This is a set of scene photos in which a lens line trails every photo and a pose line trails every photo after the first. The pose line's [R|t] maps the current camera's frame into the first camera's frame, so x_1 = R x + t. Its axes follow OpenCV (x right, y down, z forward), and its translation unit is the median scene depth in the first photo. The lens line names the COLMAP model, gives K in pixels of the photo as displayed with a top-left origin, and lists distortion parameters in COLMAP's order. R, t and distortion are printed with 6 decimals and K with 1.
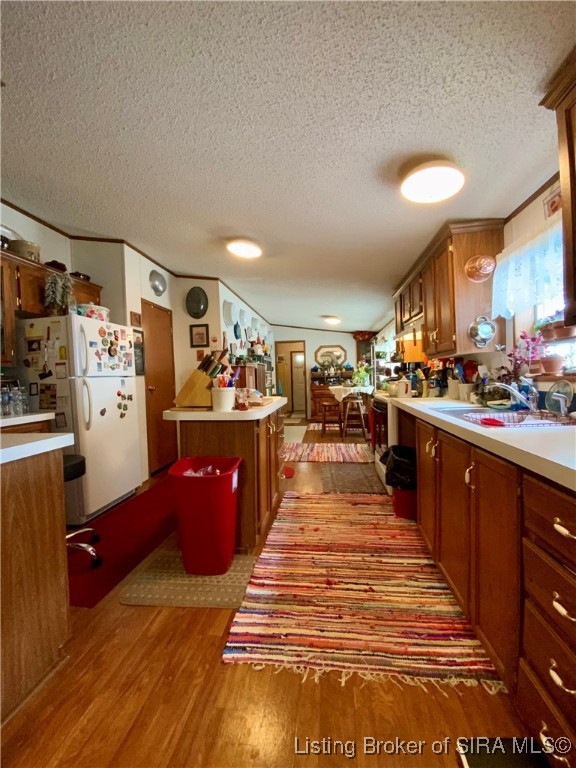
lens RADIAL K [[309.3, 0, 291.7], [0, 309.3, 382.1], [0, 0, 1]] dist [0.011923, -0.015496]
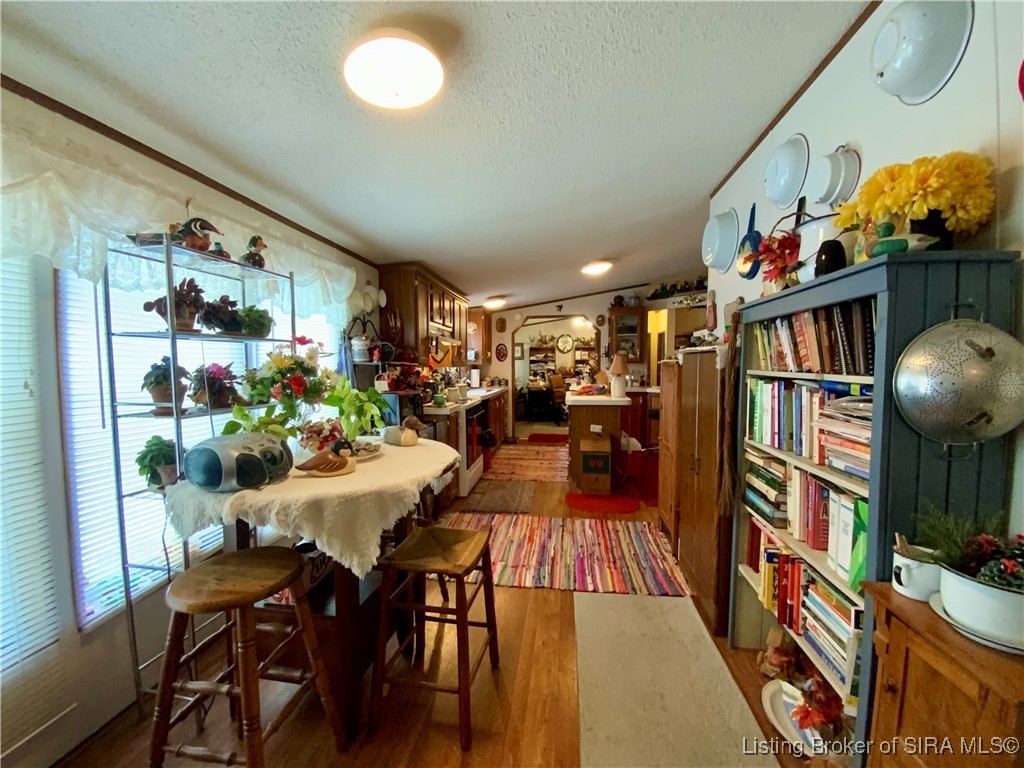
lens RADIAL K [[412.4, 0, 509.6], [0, 412.4, 380.6], [0, 0, 1]] dist [0.011923, -0.015496]
pose [[-0.999325, 0.029077, 0.022463, 0.148667], [0.030338, 0.997856, 0.057995, -0.102351], [-0.020729, 0.058637, -0.998064, 2.532104]]
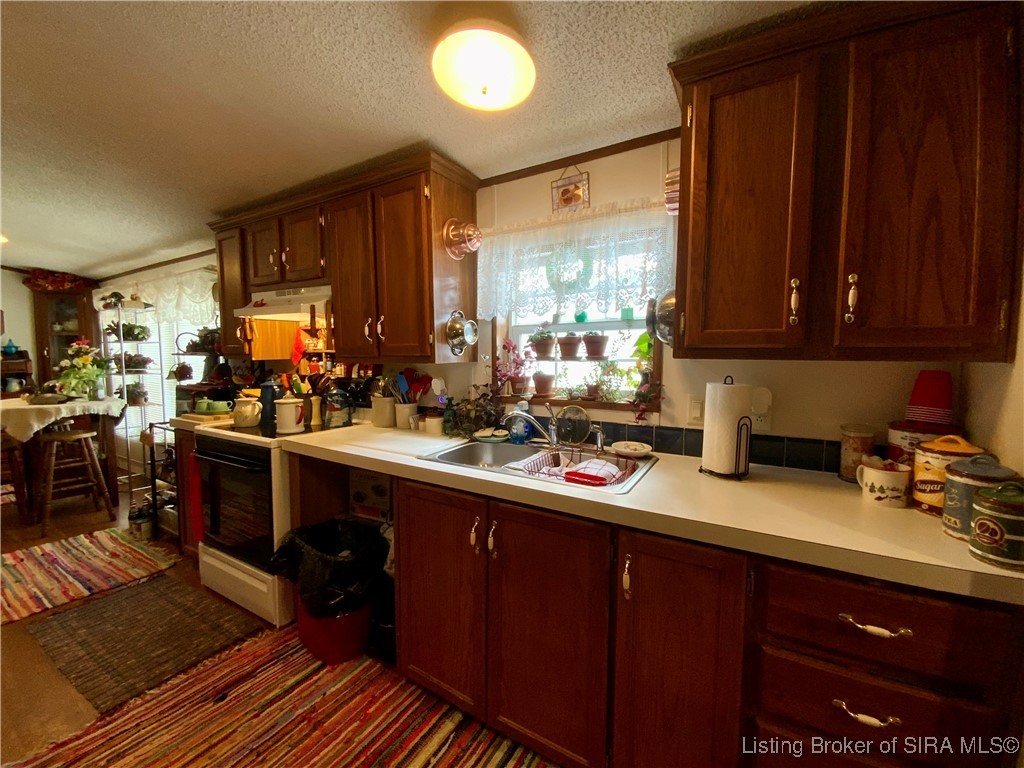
lens RADIAL K [[412.4, 0, 512.9], [0, 412.4, 384.4], [0, 0, 1]] dist [0.011923, -0.015496]
pose [[0.400289, -0.034962, 0.915722, -0.133096], [0.000952, 0.999287, 0.037736, -0.058450], [-0.916389, -0.014233, 0.400037, 0.372341]]
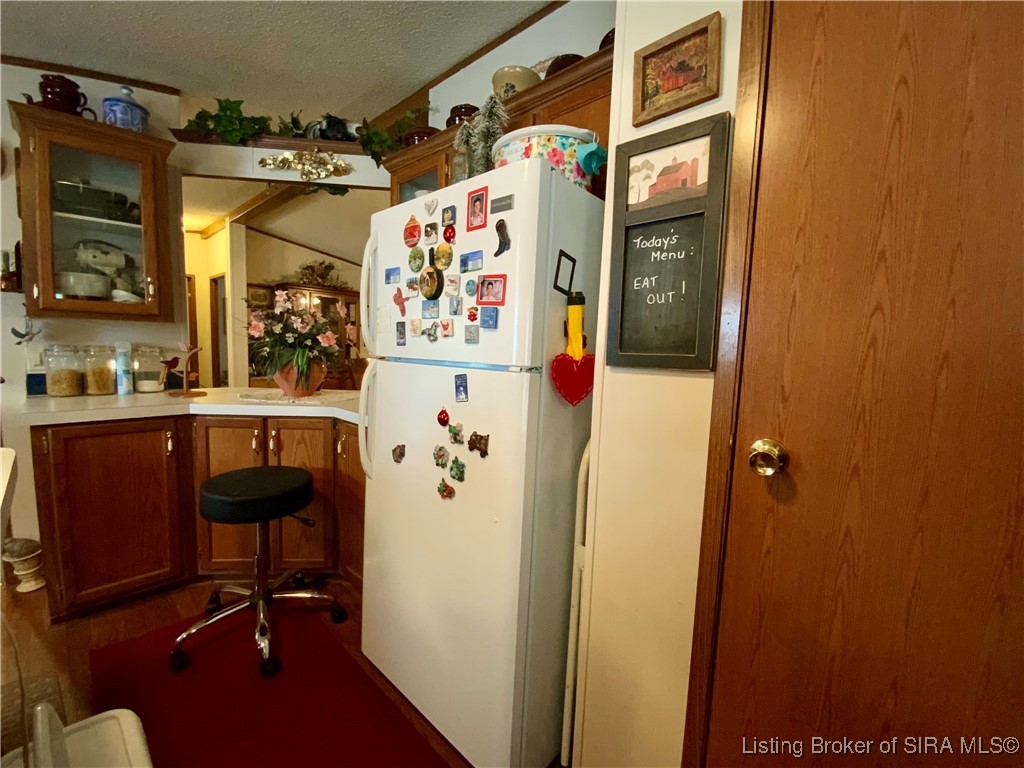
lens RADIAL K [[412.4, 0, 517.3], [0, 412.4, 391.1], [0, 0, 1]] dist [0.011923, -0.015496]
pose [[-0.571053, 0.094859, -0.815414, -0.256999], [-0.034282, 0.989679, 0.139140, -0.048277], [0.820197, 0.107411, -0.561908, 1.245957]]
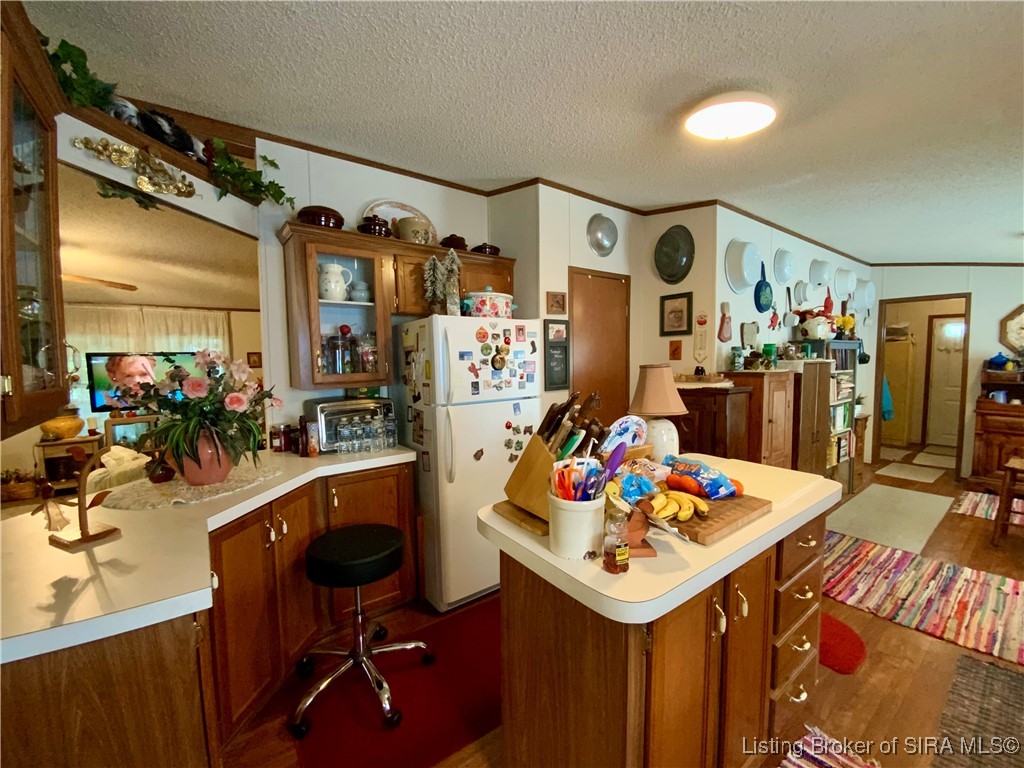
lens RADIAL K [[412.4, 0, 508.1], [0, 412.4, 386.2], [0, 0, 1]] dist [0.011923, -0.015496]
pose [[0.682798, 0.071755, -0.727075, 0.068540], [-0.018329, 0.996535, 0.081135, -0.112637], [0.730377, -0.042073, 0.681747, 0.393998]]
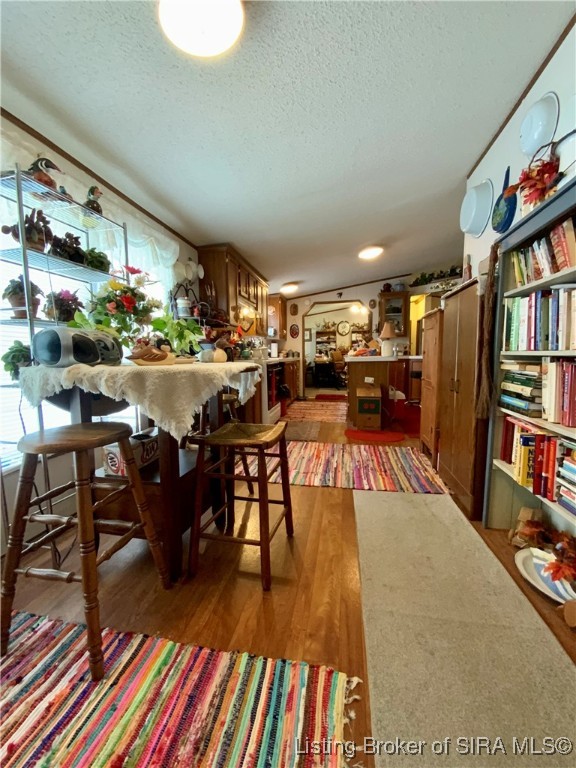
lens RADIAL K [[309.3, 0, 285.7], [0, 309.3, 380.1], [0, 0, 1]] dist [0.011923, -0.015496]
pose [[-0.996930, 0.030692, 0.072031, 0.154648], [0.037576, 0.994648, 0.096243, 0.012158], [-0.068691, 0.098654, -0.992748, 2.486111]]
